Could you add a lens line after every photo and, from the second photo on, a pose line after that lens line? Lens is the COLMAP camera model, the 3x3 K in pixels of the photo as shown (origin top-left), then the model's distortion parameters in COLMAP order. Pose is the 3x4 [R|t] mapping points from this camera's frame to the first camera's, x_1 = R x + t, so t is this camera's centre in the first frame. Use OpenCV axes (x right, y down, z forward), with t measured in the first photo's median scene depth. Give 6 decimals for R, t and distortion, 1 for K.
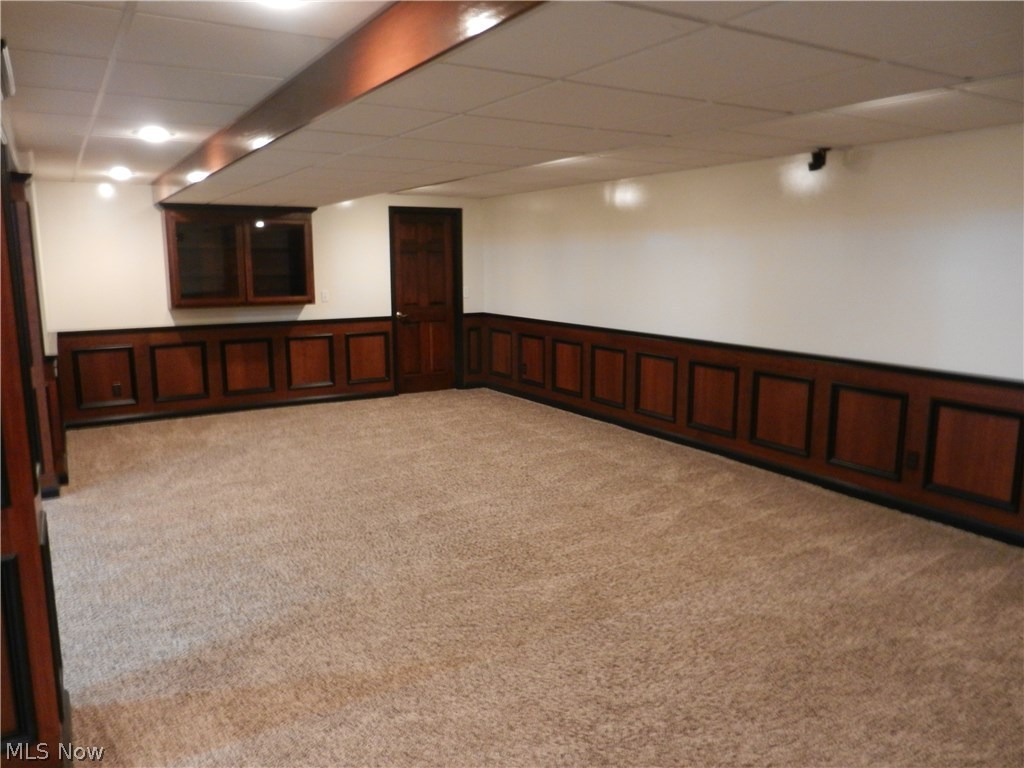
lens RADIAL K [[764.3, 0, 512.0], [0, 764.3, 384.0], [0, 0, 1]] dist [-0.003440, -0.002140]
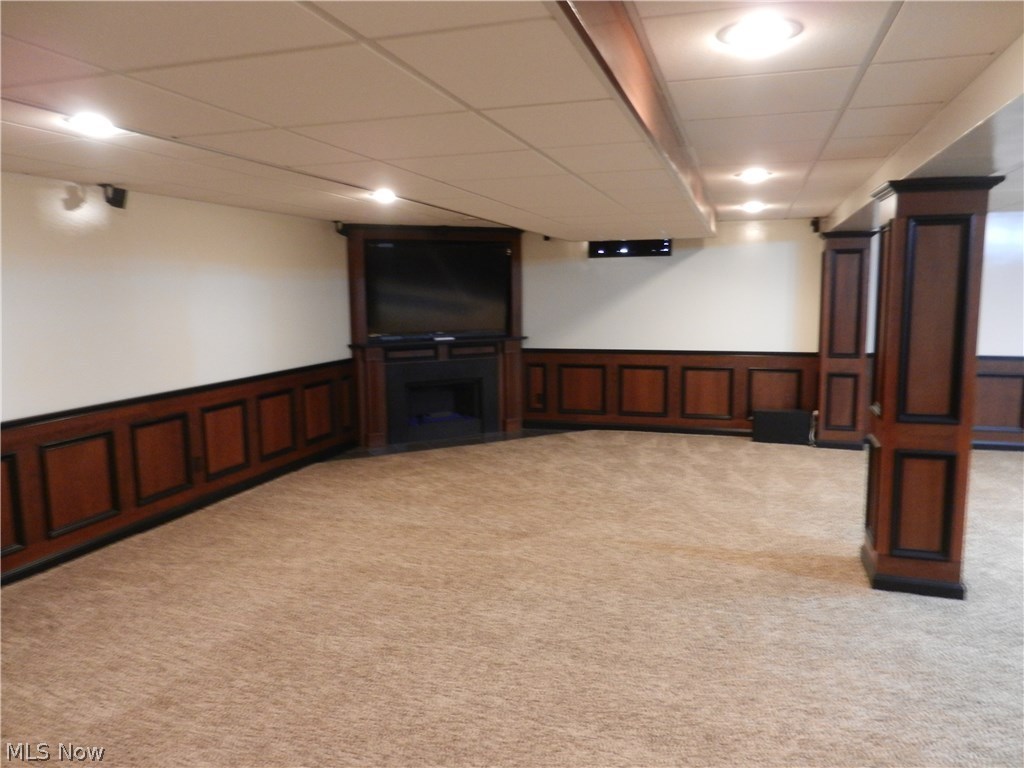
lens RADIAL K [[764.3, 0, 512.0], [0, 764.3, 384.0], [0, 0, 1]] dist [-0.003440, -0.002140]
pose [[-0.669403, -0.078385, 0.738752, -0.686257], [0.142610, 0.962365, 0.231334, -0.230109], [-0.729083, 0.260209, -0.633032, 1.372382]]
